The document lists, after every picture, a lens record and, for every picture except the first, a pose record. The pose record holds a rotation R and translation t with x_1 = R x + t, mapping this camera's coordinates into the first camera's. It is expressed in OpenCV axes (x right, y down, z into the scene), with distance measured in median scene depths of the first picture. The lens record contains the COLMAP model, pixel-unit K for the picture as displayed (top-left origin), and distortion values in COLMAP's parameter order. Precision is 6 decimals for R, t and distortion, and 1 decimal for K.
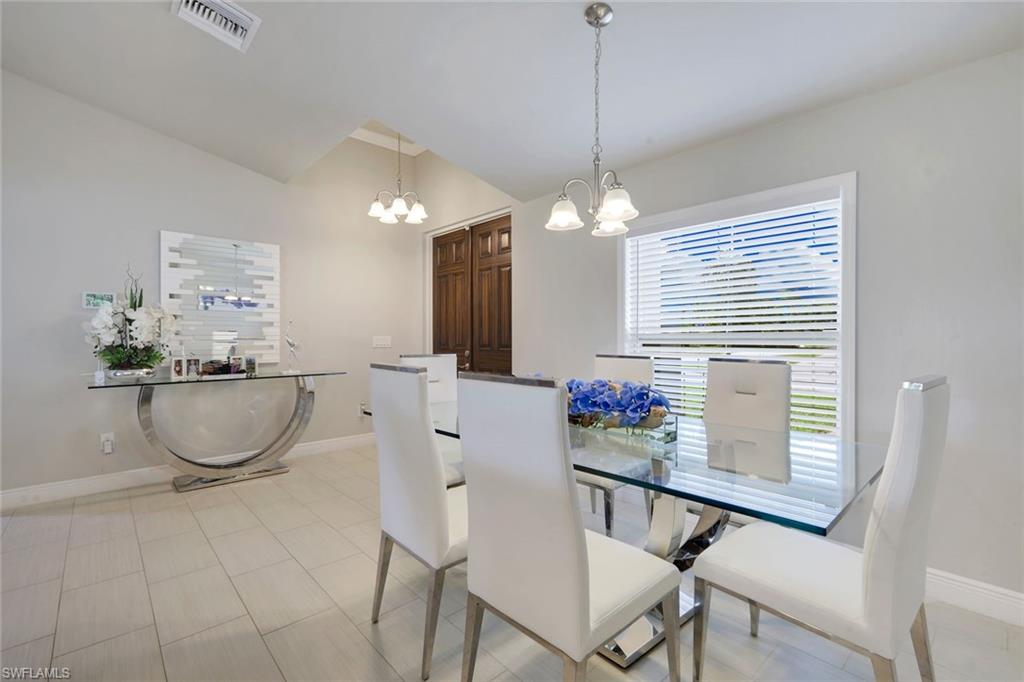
lens RADIAL K [[450.6, 0, 512.0], [0, 450.6, 341.0], [0, 0, 1]] dist [0.004938, -0.000041]
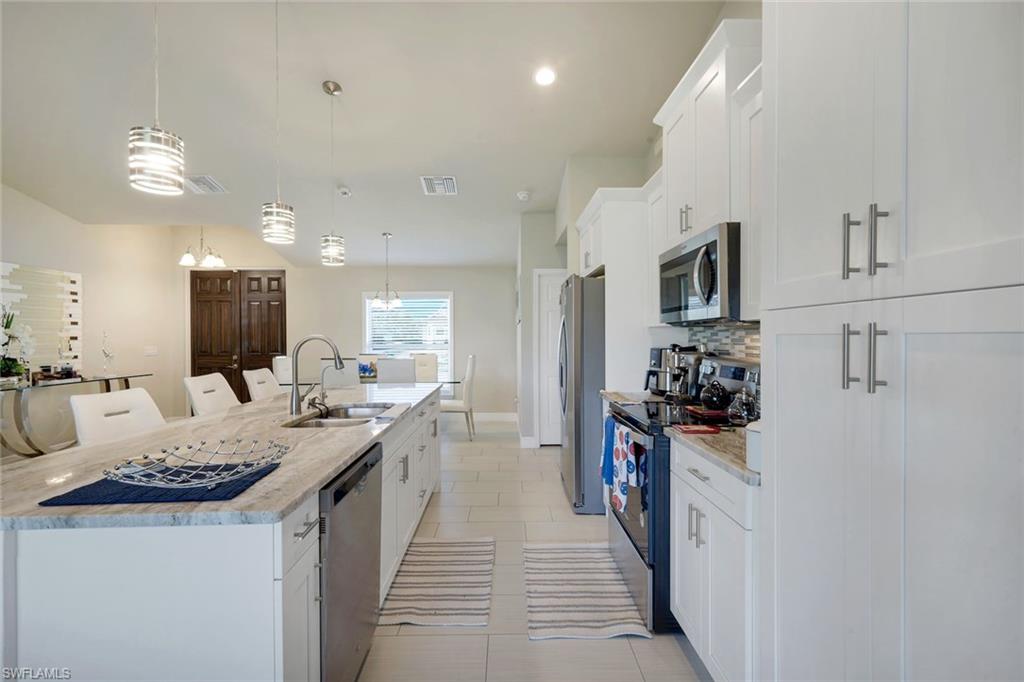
lens RADIAL K [[454.1, 0, 512.0], [0, 454.1, 341.0], [0, 0, 1]] dist [0.009754, -0.000028]
pose [[0.661635, -0.005598, 0.749805, -0.666299], [0.010390, 0.999945, -0.001702, -0.015611], [-0.749754, 0.008916, 0.661656, -0.687884]]
